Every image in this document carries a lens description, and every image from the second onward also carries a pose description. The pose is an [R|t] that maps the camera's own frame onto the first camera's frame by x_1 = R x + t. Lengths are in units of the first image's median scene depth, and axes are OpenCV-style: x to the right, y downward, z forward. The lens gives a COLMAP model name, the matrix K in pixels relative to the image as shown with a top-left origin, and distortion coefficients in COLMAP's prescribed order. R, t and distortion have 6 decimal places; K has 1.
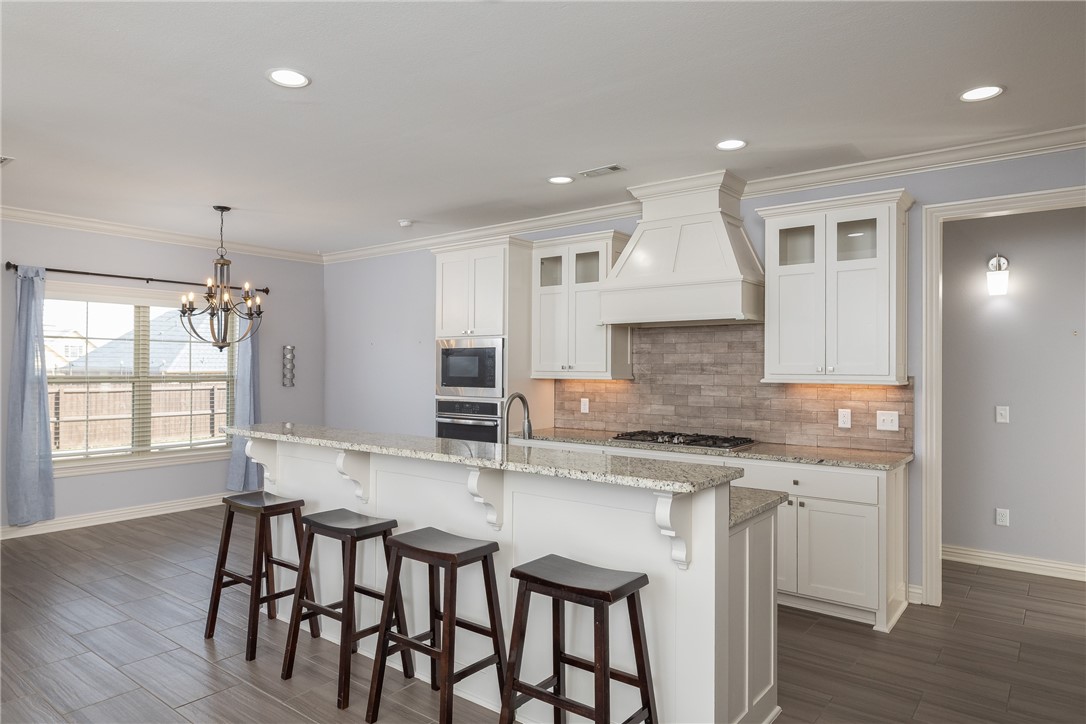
lens RADIAL K [[670.8, 0, 535.9], [0, 670.8, 362.0], [0, 0, 1]] dist [-0.005550, -0.001094]
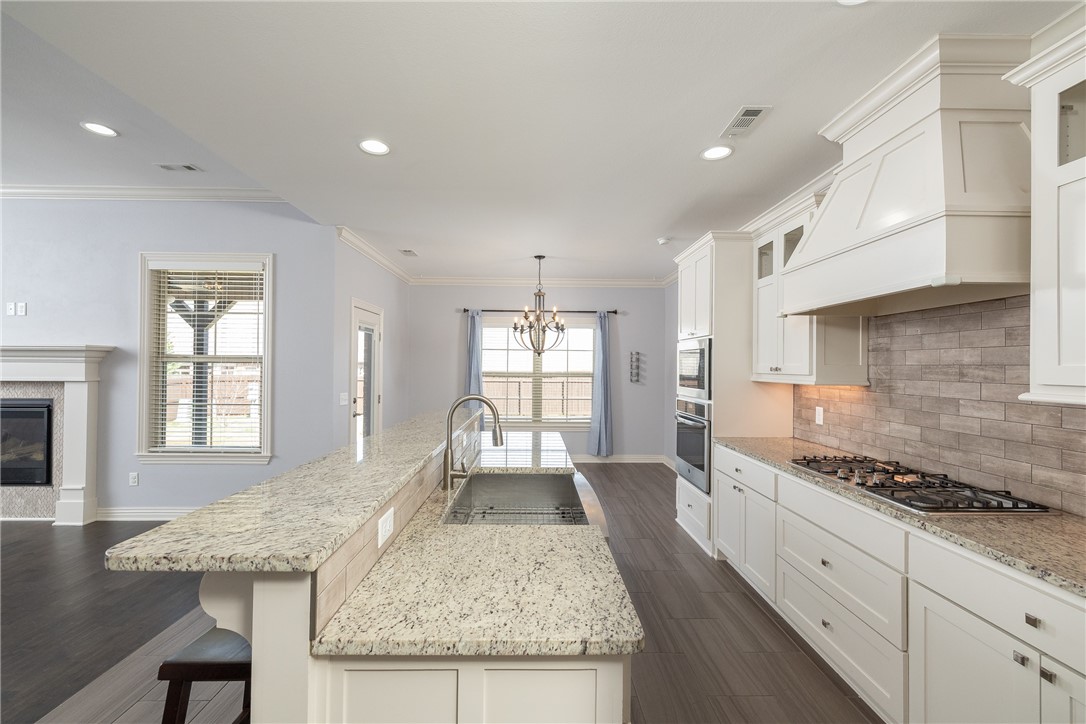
lens RADIAL K [[457.2, 0, 543.0], [0, 457.2, 362.0], [0, 0, 1]] dist [0.002208, 0.000399]
pose [[0.632097, -0.003749, -0.774880, 0.330661], [-0.001253, 0.999982, -0.005860, 0.002746], [0.774888, 0.004675, 0.632081, 0.422235]]
